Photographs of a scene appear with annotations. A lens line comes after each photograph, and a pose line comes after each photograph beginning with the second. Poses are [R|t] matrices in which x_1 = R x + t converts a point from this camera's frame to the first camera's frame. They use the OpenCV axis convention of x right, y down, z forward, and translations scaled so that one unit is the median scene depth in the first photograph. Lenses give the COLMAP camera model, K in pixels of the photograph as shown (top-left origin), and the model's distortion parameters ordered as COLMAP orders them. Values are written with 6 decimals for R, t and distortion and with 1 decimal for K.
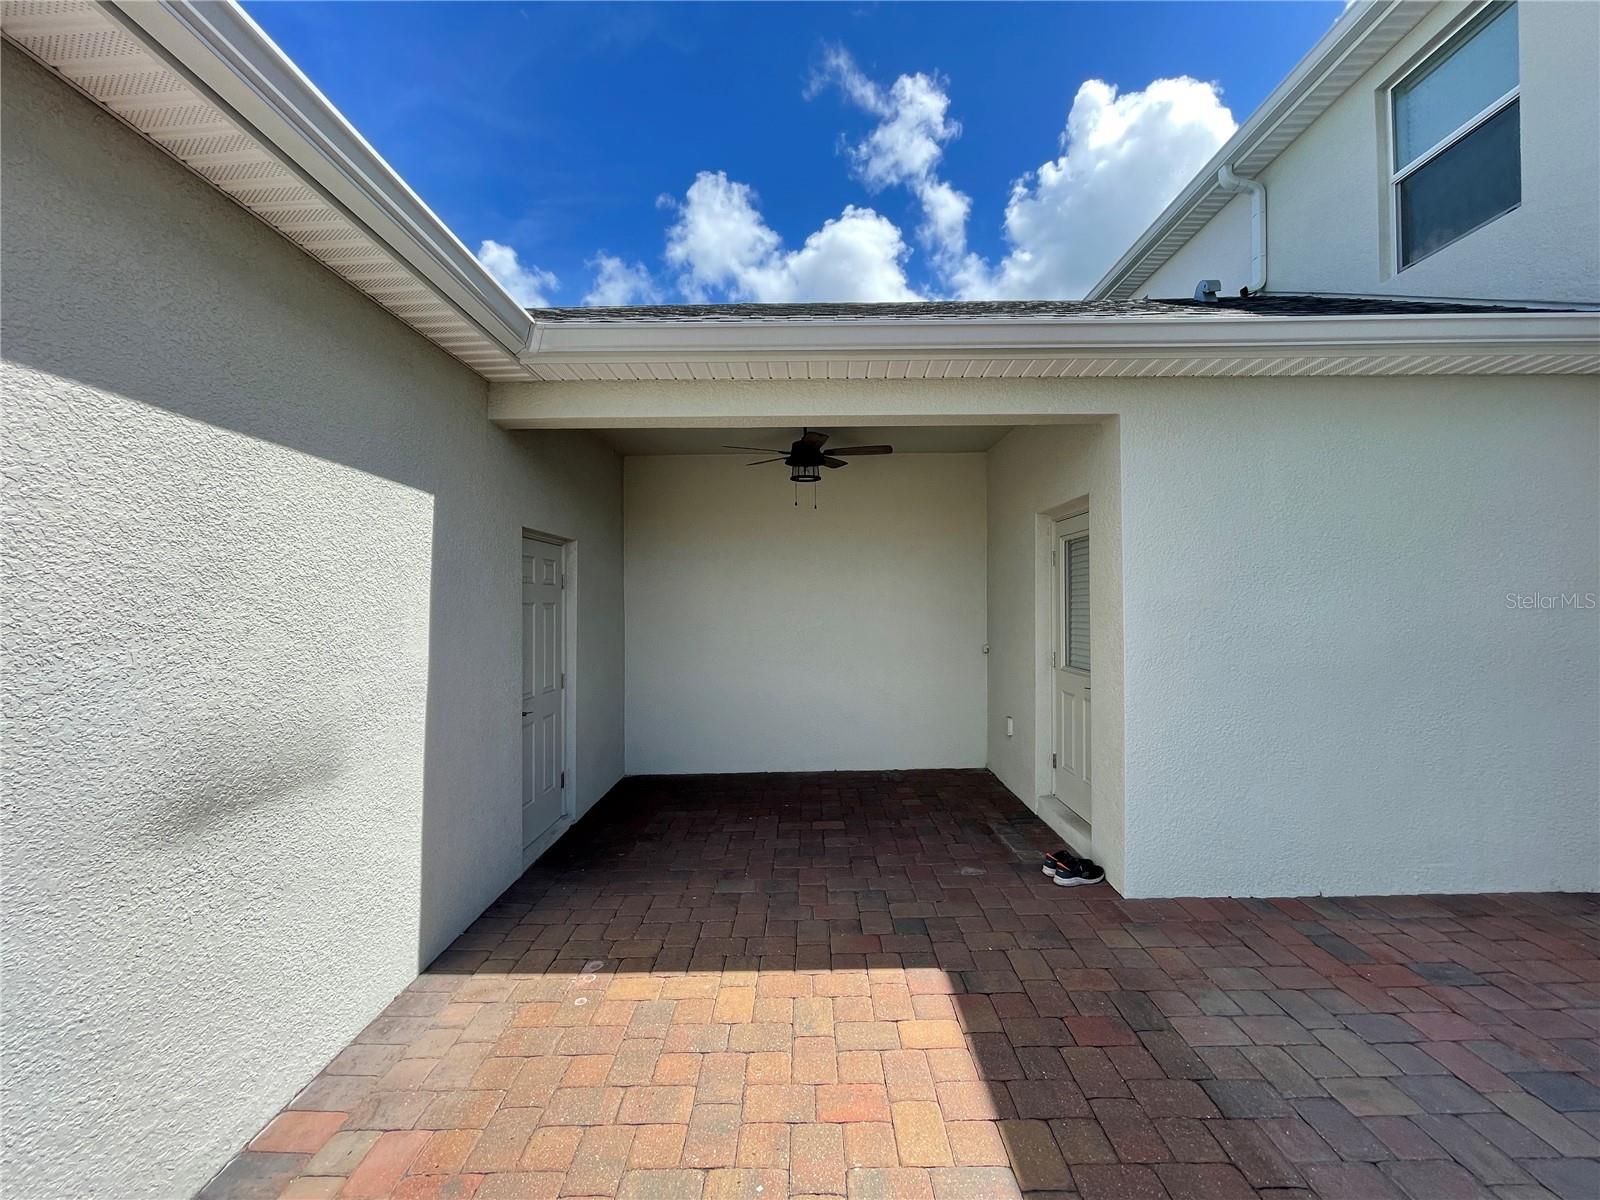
lens RADIAL K [[644.3, 0, 801.5], [0, 644.3, 596.5], [0, 0, 1]] dist [-0.000330, 0.000044]
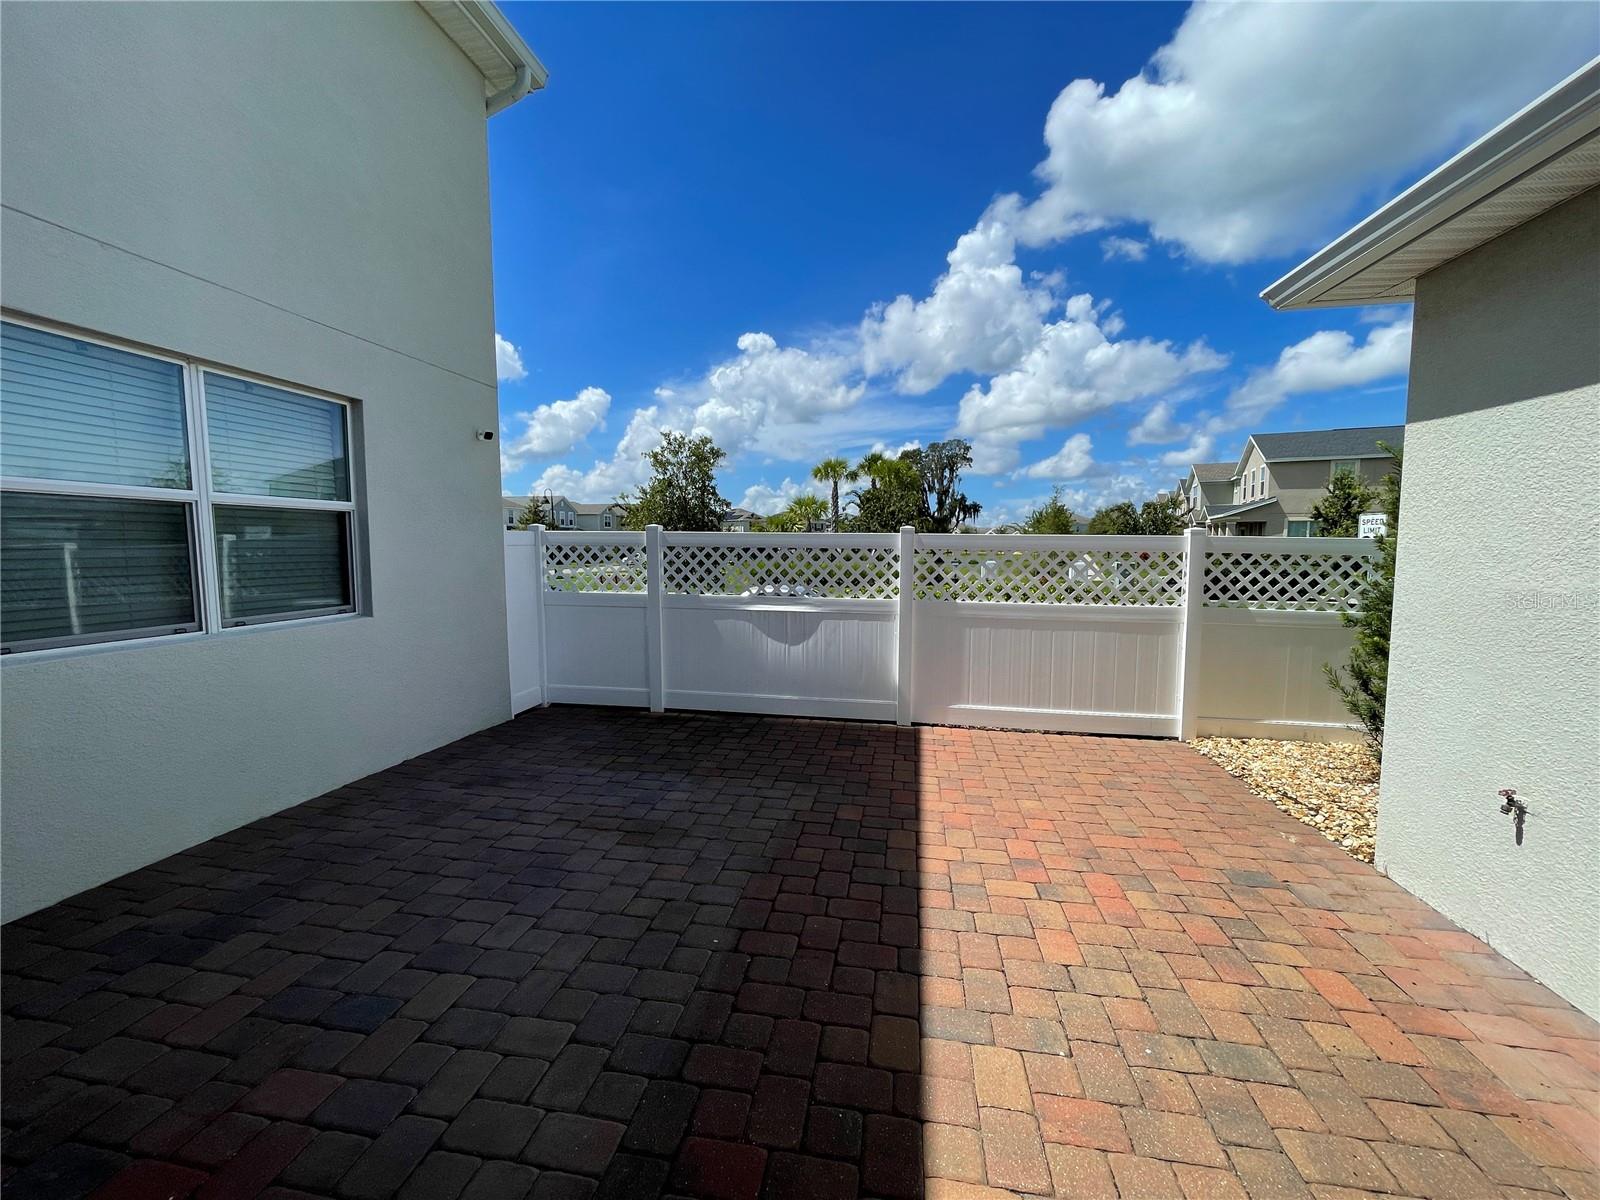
lens RADIAL K [[644.3, 0, 801.5], [0, 644.3, 596.5], [0, 0, 1]] dist [-0.000330, 0.000044]
pose [[-0.989835, -0.011535, 0.141751, 0.251519], [-0.000380, 0.996916, 0.078471, 0.011140], [-0.142219, 0.077620, -0.986787, 1.370037]]
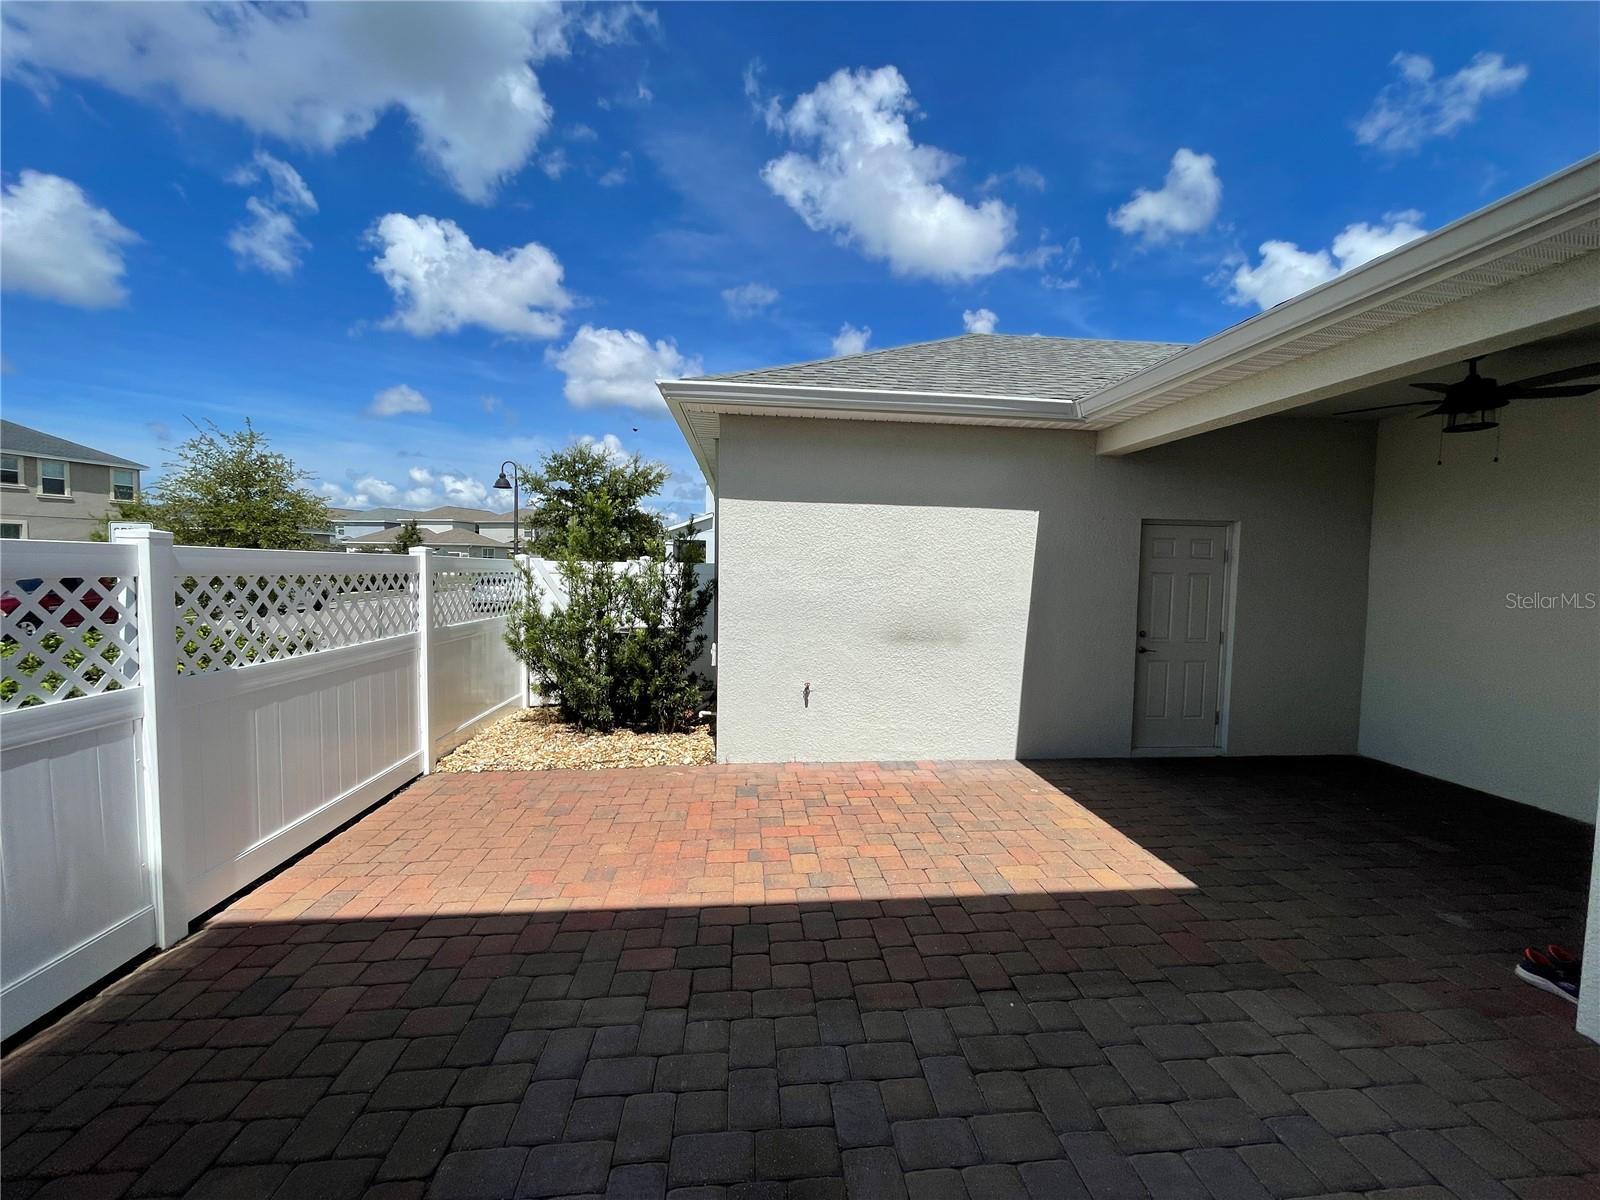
lens RADIAL K [[644.3, 0, 801.5], [0, 644.3, 596.5], [0, 0, 1]] dist [-0.000330, 0.000044]
pose [[0.097808, 0.058095, -0.993508, 1.286339], [-0.009829, 0.998302, 0.057408, -0.014887], [0.995157, 0.004150, 0.098213, 0.156531]]
